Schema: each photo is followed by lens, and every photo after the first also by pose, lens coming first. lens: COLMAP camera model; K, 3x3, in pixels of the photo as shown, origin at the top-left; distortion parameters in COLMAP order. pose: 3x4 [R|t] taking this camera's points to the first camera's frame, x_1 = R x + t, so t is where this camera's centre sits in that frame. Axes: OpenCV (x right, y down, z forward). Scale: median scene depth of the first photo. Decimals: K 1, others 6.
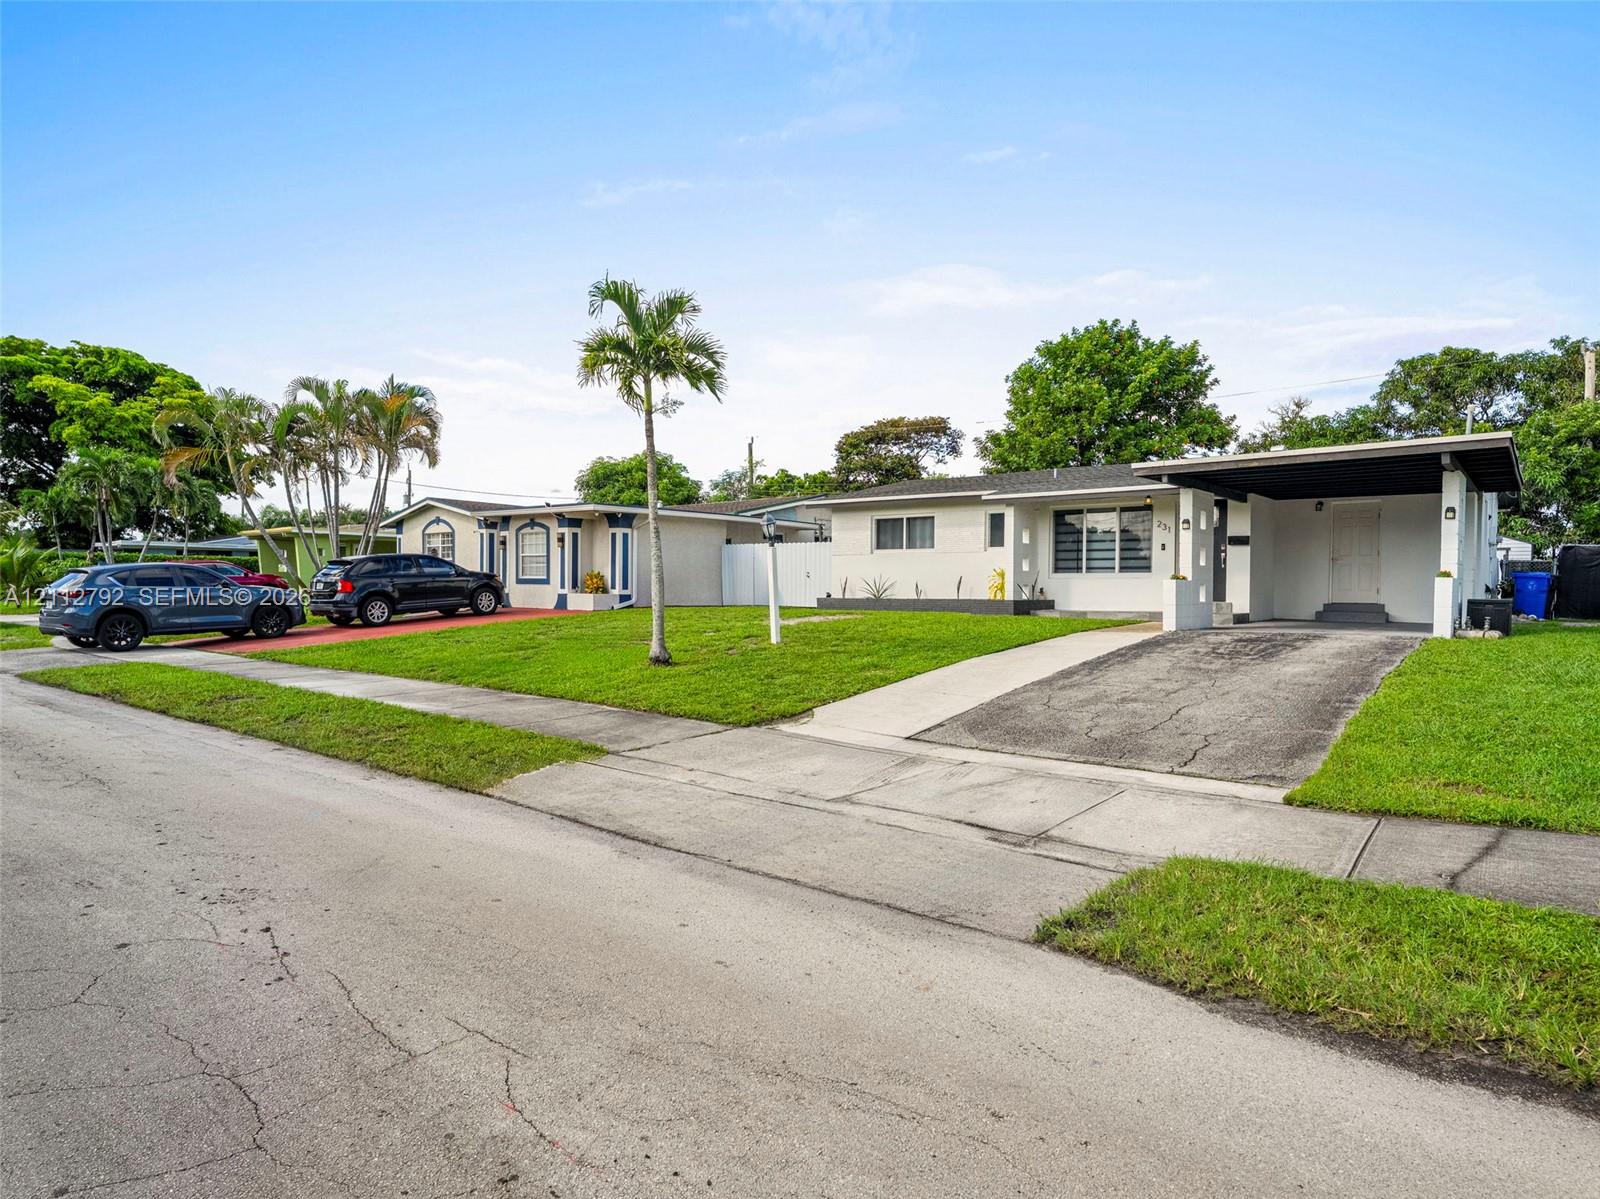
lens RADIAL K [[861.5, 0, 800.0], [0, 861.5, 599.5], [0, 0, 1]] dist [-0.004788, -0.000996]
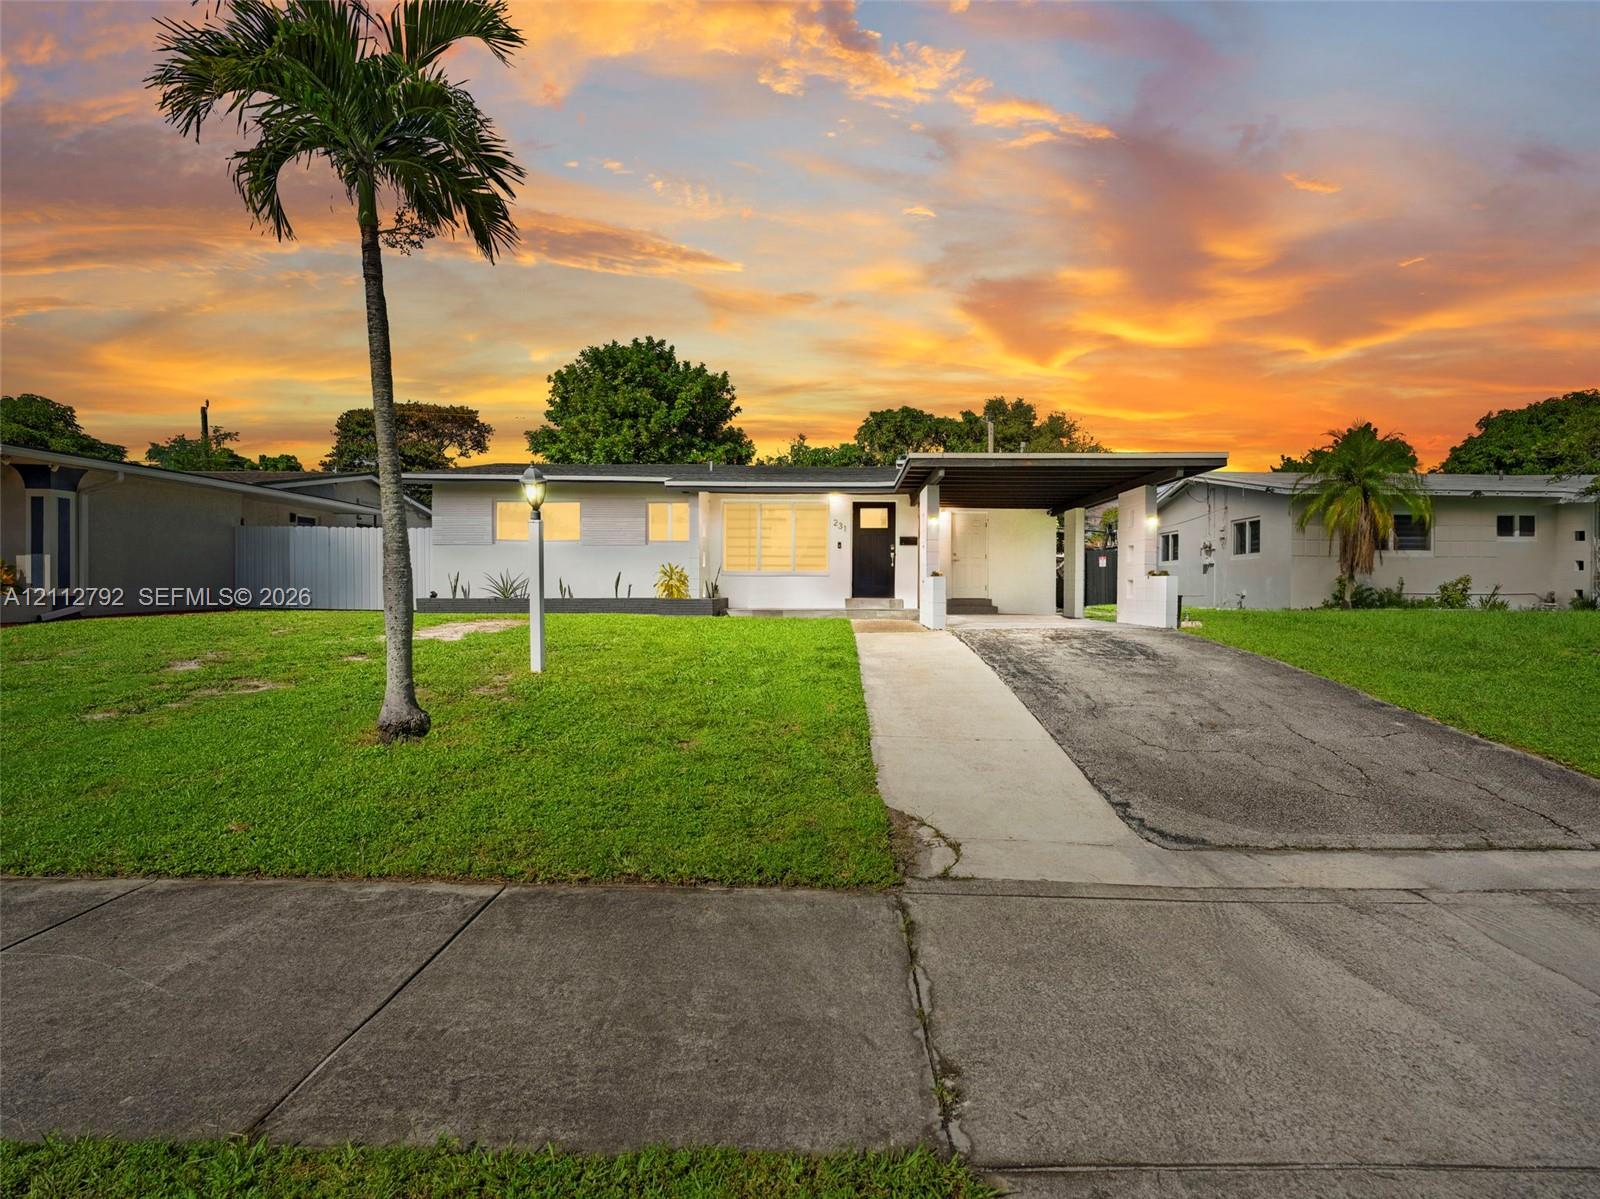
lens RADIAL K [[739.0, 0, 799.9], [0, 739.0, 594.3], [0, 0, 1]] dist [0.000197, -0.000155]
pose [[0.785148, -0.007185, 0.619266, -0.092617], [0.008781, 0.999961, 0.000469, -0.002241], [-0.619246, 0.005070, 0.785181, 0.199543]]
